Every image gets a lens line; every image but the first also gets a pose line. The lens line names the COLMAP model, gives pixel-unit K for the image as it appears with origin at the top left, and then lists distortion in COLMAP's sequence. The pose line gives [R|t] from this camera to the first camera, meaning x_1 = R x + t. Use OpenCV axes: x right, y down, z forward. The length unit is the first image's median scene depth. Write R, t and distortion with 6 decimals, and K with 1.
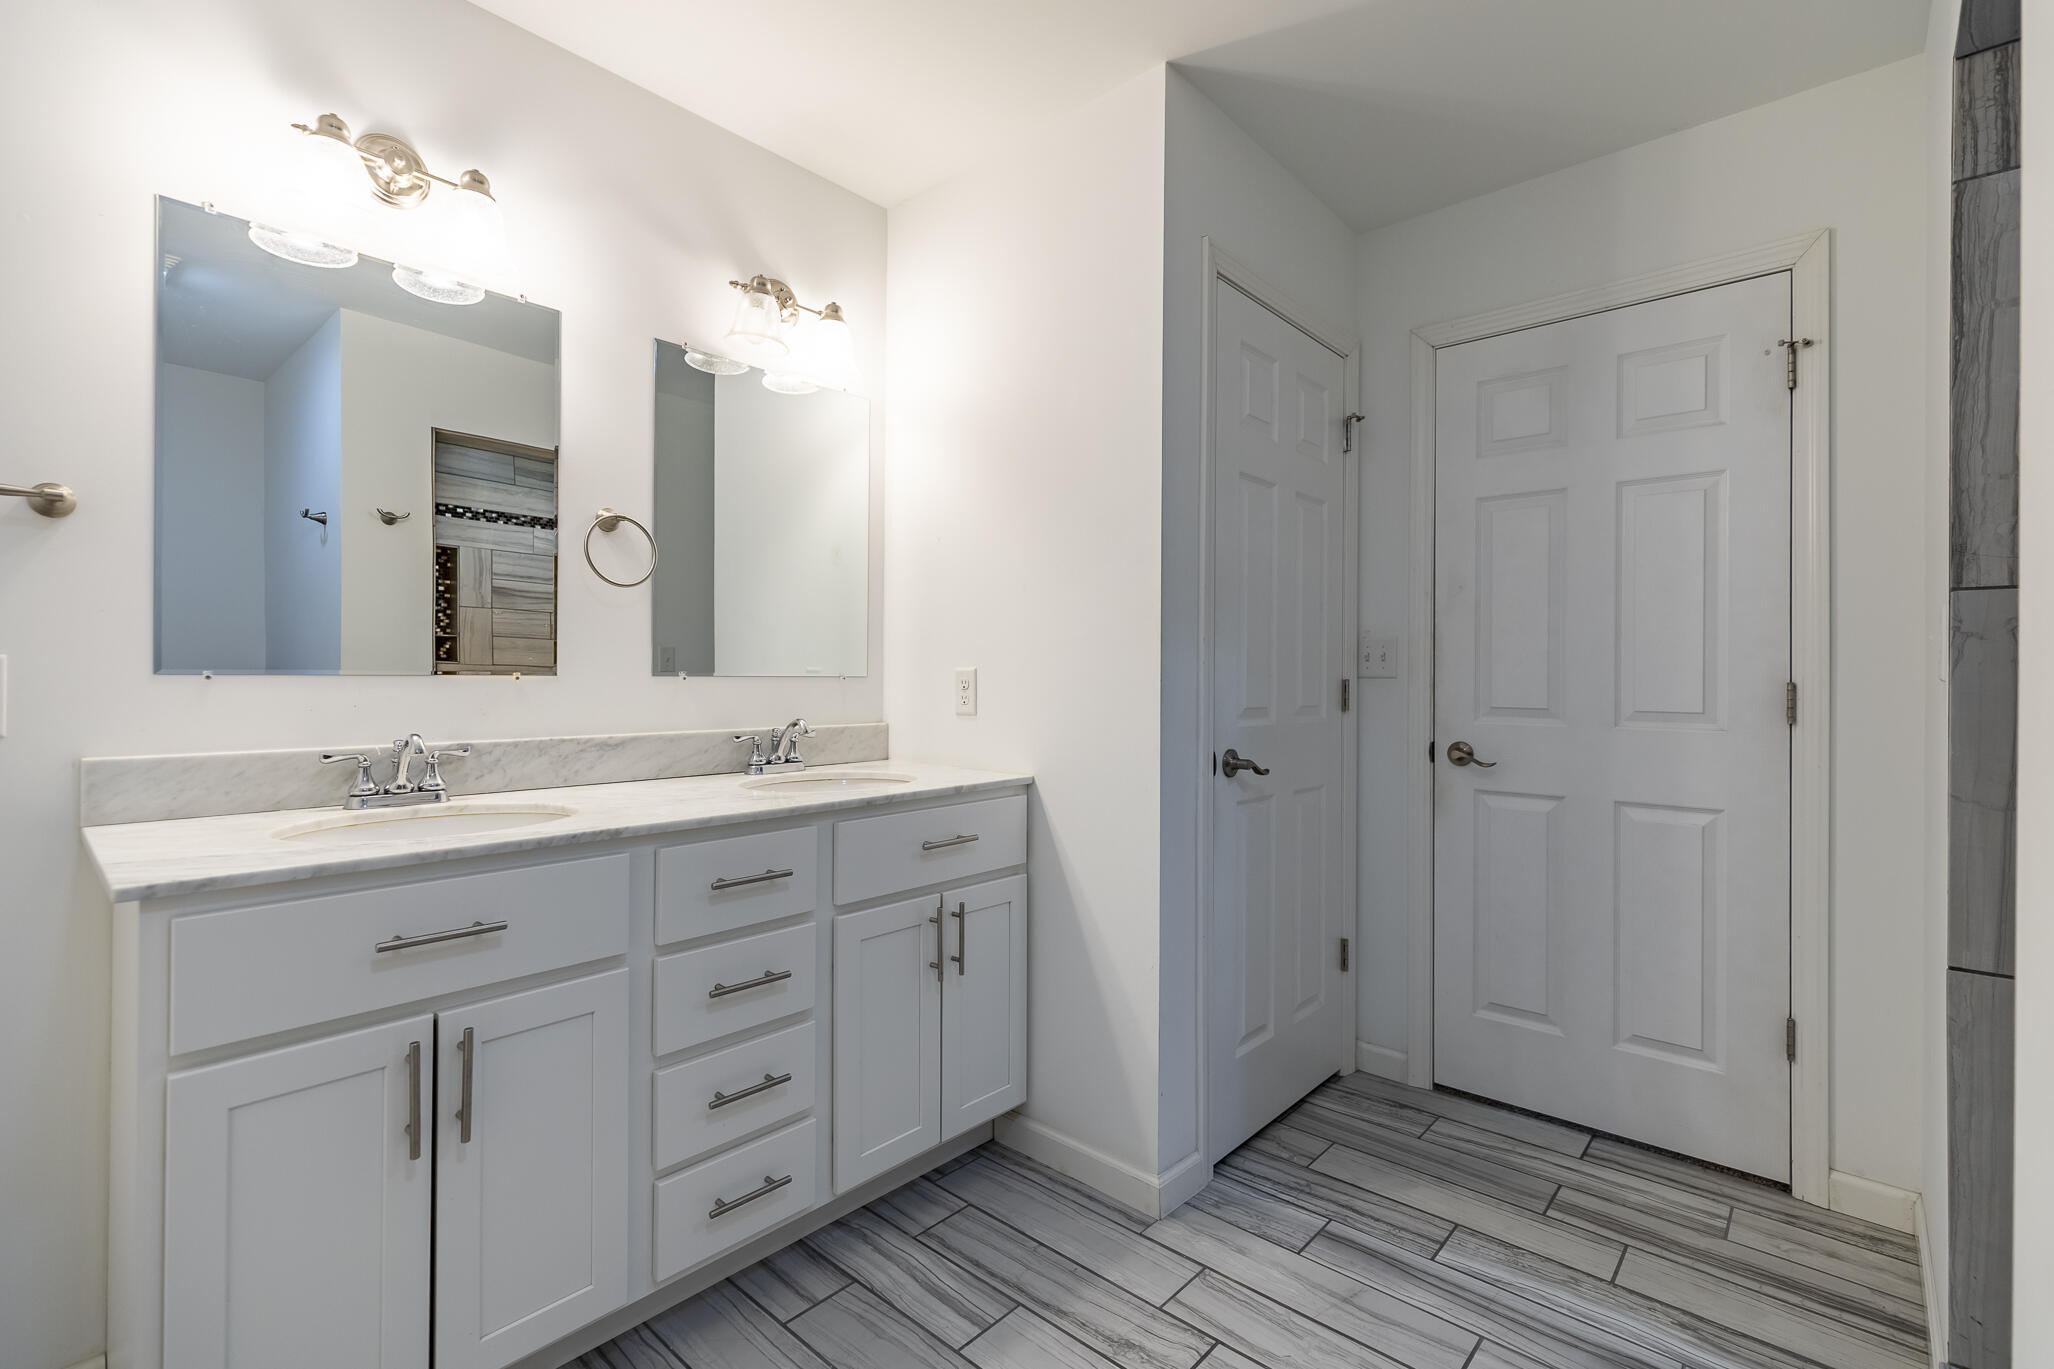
lens RADIAL K [[918.9, 0, 1034.3], [0, 918.9, 672.5], [0, 0, 1]] dist [0.005882, -0.000092]
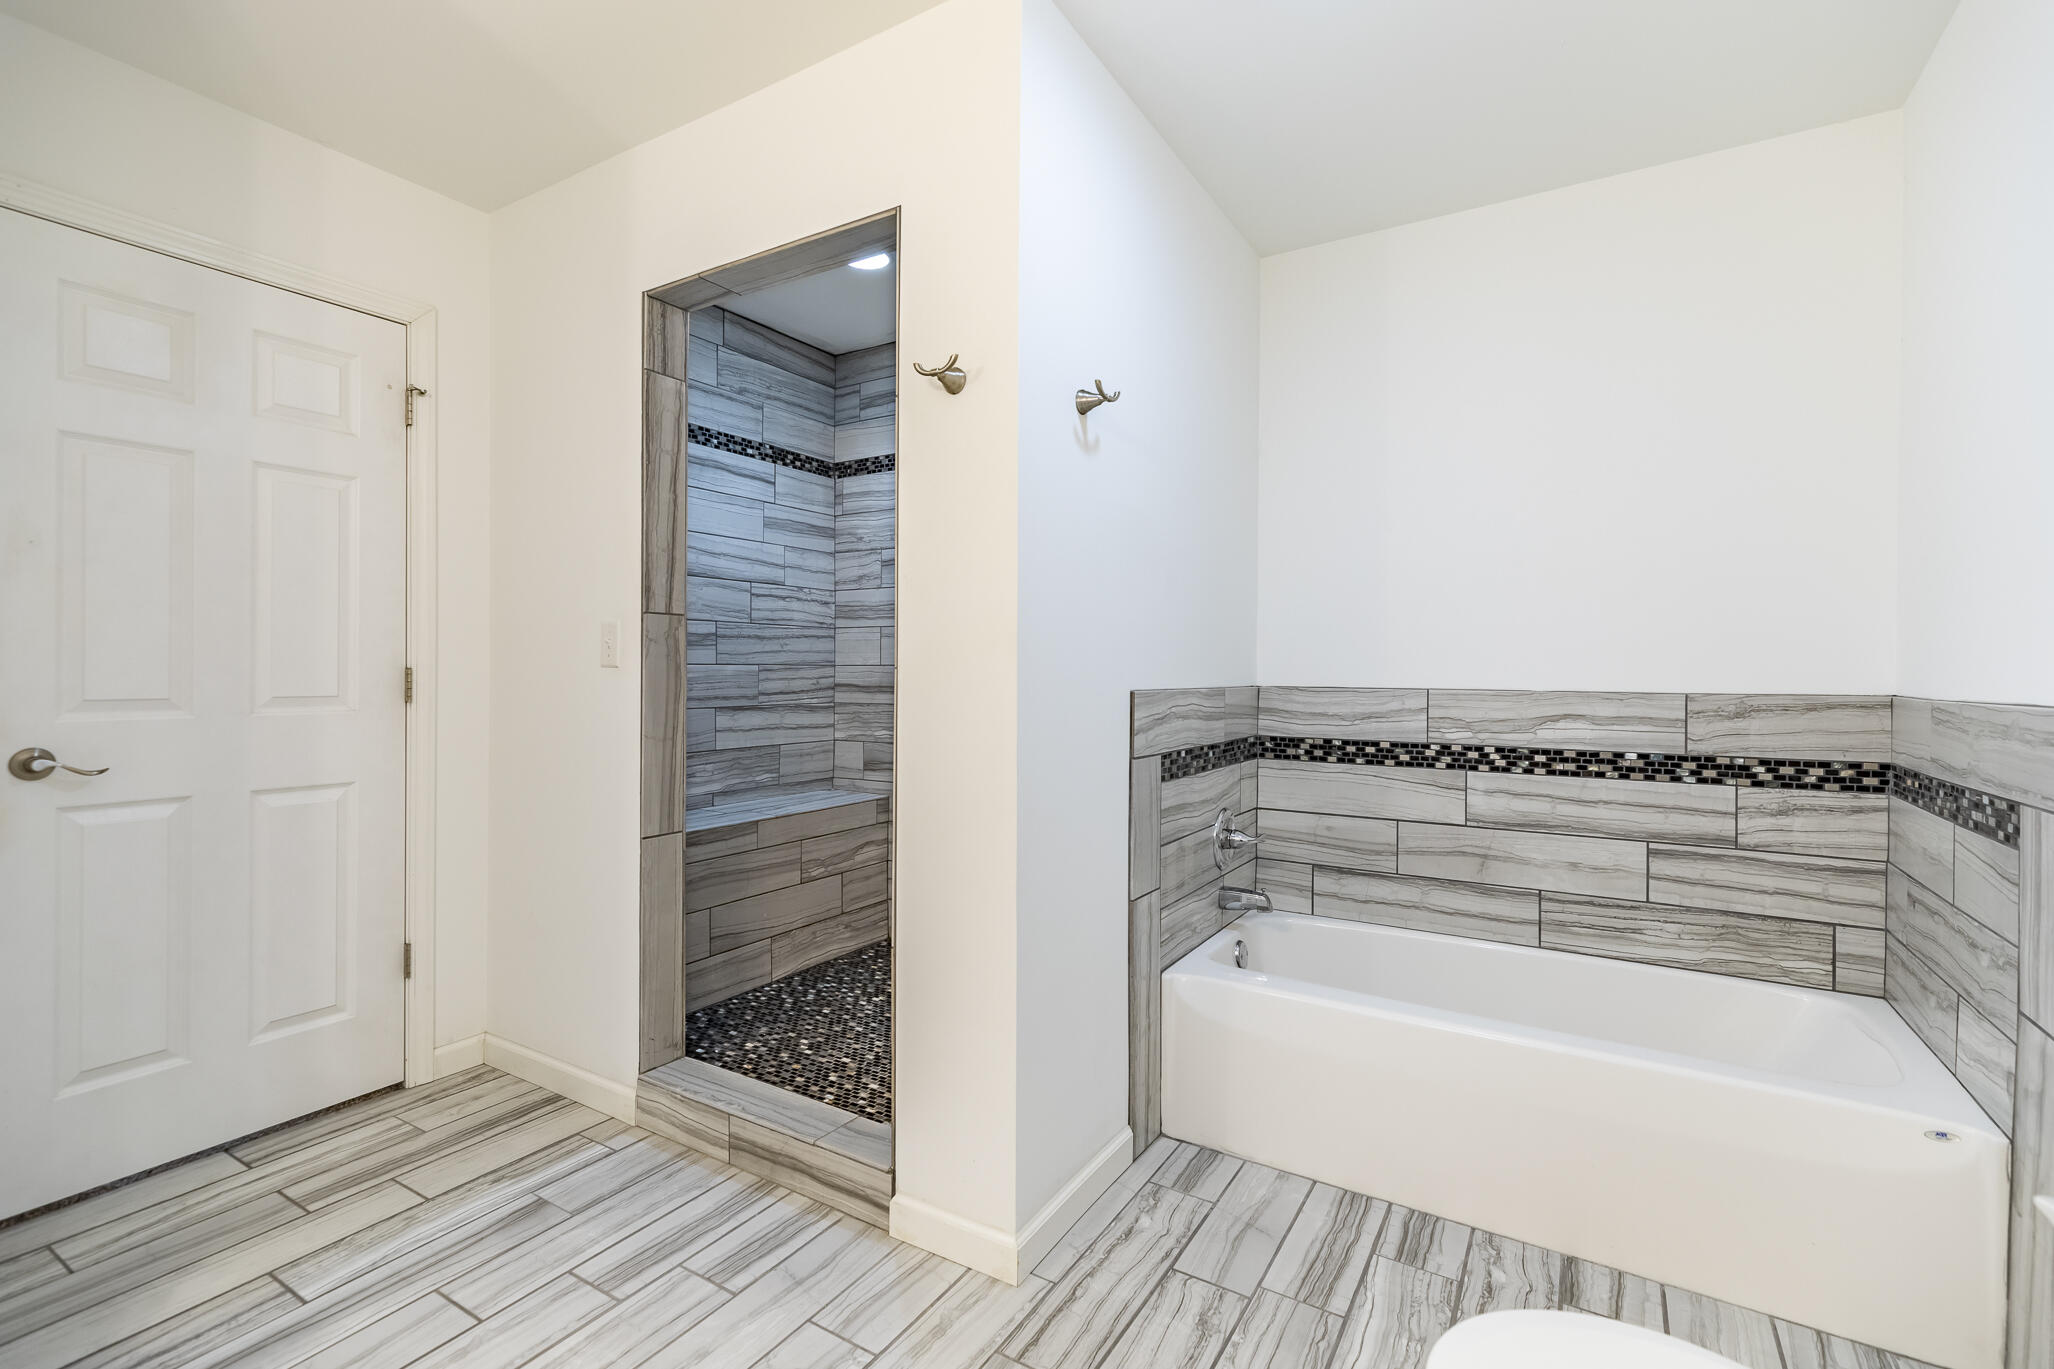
lens RADIAL K [[920.7, 0, 1021.5], [0, 920.7, 677.5], [0, 0, 1]] dist [0.019110, -0.000359]
pose [[-0.161845, -0.013948, 0.986718, -0.519001], [-0.010362, 0.999869, 0.012434, -0.000345], [-0.986762, -0.008212, -0.161968, 0.402066]]
